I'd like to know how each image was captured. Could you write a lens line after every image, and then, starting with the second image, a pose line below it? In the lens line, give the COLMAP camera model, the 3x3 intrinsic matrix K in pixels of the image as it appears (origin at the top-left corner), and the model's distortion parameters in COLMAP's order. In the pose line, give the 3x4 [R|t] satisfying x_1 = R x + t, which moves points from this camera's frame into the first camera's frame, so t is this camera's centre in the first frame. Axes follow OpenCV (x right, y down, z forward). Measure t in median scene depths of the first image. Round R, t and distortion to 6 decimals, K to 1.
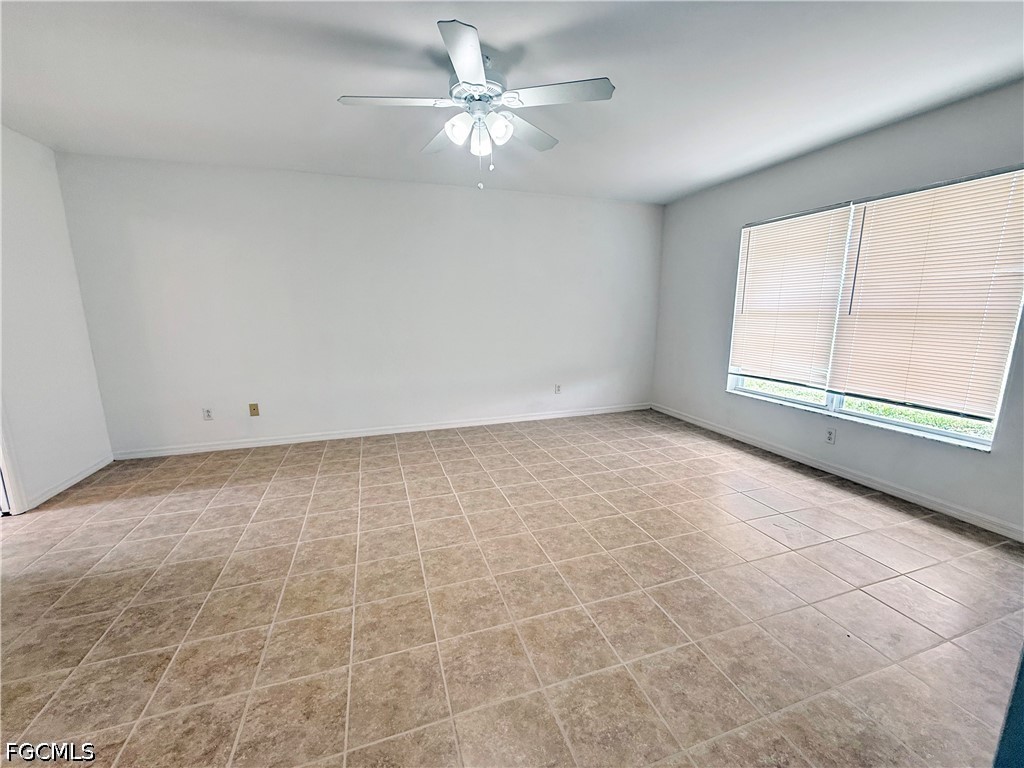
lens RADIAL K [[420.3, 0, 512.5], [0, 420.3, 384.7], [0, 0, 1]] dist [0.000190, -0.000377]
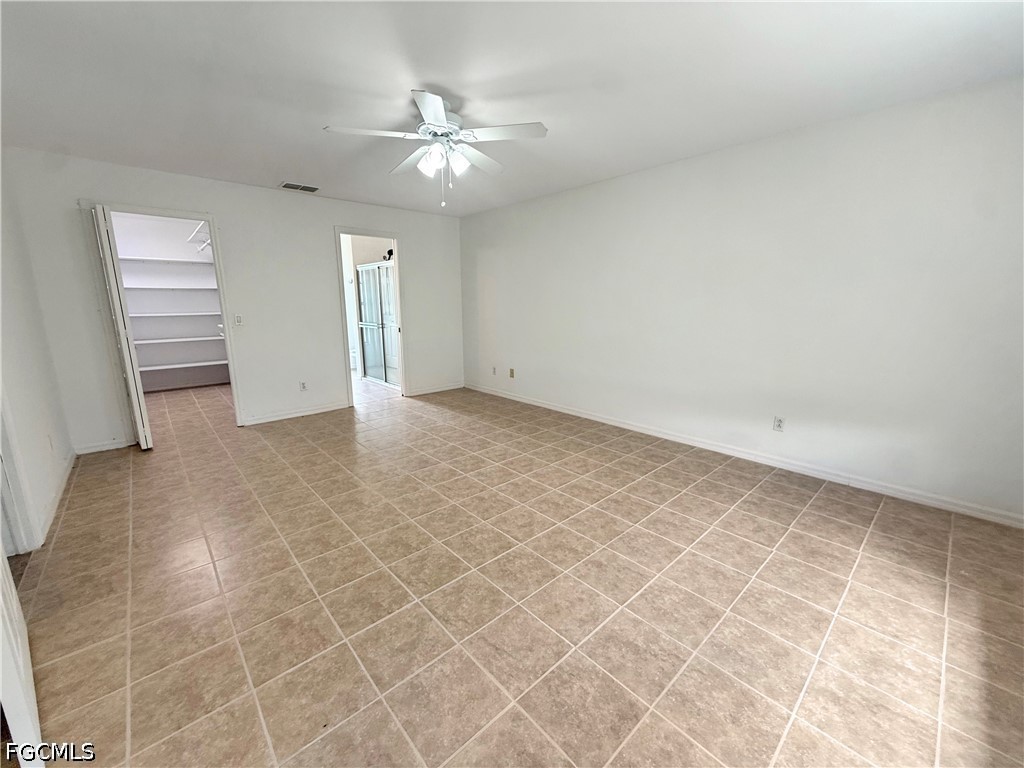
lens RADIAL K [[420.3, 0, 513.3], [0, 420.3, 383.0], [0, 0, 1]] dist [0.000190, -0.000377]
pose [[0.379401, 0.179689, -0.907616, 0.752579], [-0.164879, 0.978389, 0.124778, -0.095184], [0.910423, 0.102306, 0.400829, 0.459096]]
